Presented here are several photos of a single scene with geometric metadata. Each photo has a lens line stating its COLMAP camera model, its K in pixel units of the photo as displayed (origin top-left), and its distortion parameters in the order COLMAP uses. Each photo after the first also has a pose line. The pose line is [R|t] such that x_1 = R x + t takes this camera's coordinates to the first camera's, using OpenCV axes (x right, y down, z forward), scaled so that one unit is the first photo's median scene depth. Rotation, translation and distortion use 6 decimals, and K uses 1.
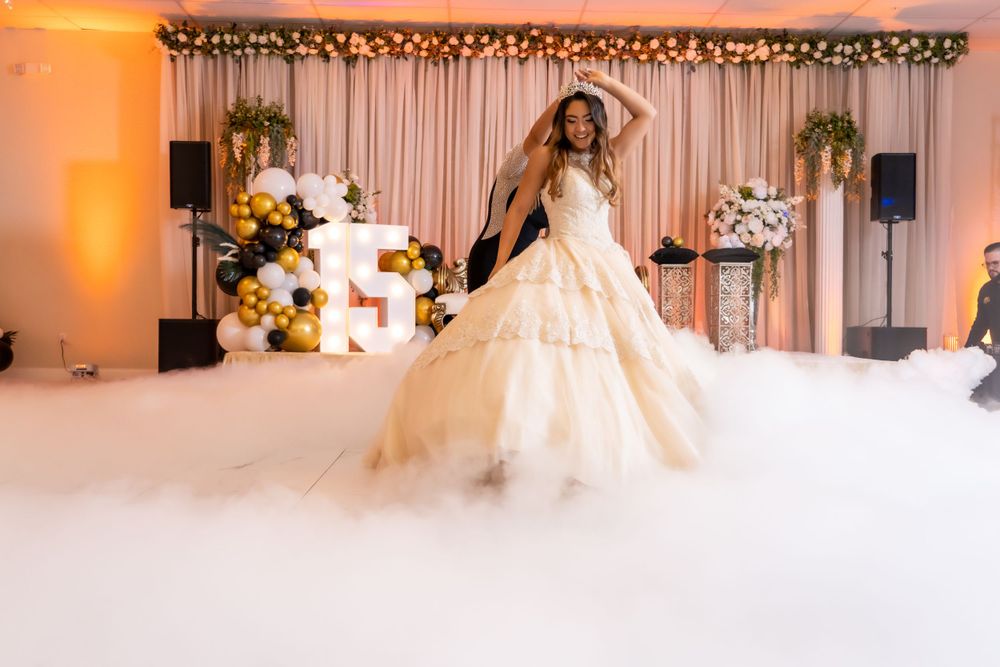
lens RADIAL K [[1014.1, 0, 498.7], [0, 1014.1, 331.0], [0, 0, 1]] dist [0.010647, -0.011988]
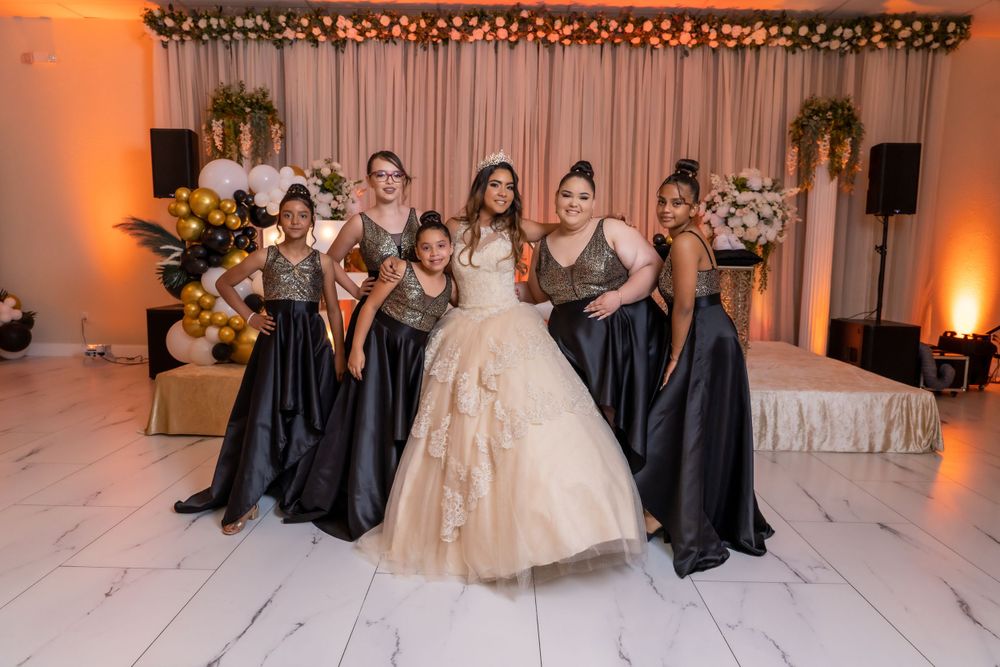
lens RADIAL K [[677.3, 0, 500.0], [0, 677.3, 333.5], [0, 0, 1]] dist [-0.025346, 0.007494]
pose [[0.999351, 0.011604, -0.034093, 0.037402], [-0.007791, 0.993909, 0.109925, -0.060261], [0.035161, -0.109588, 0.993355, 0.323438]]
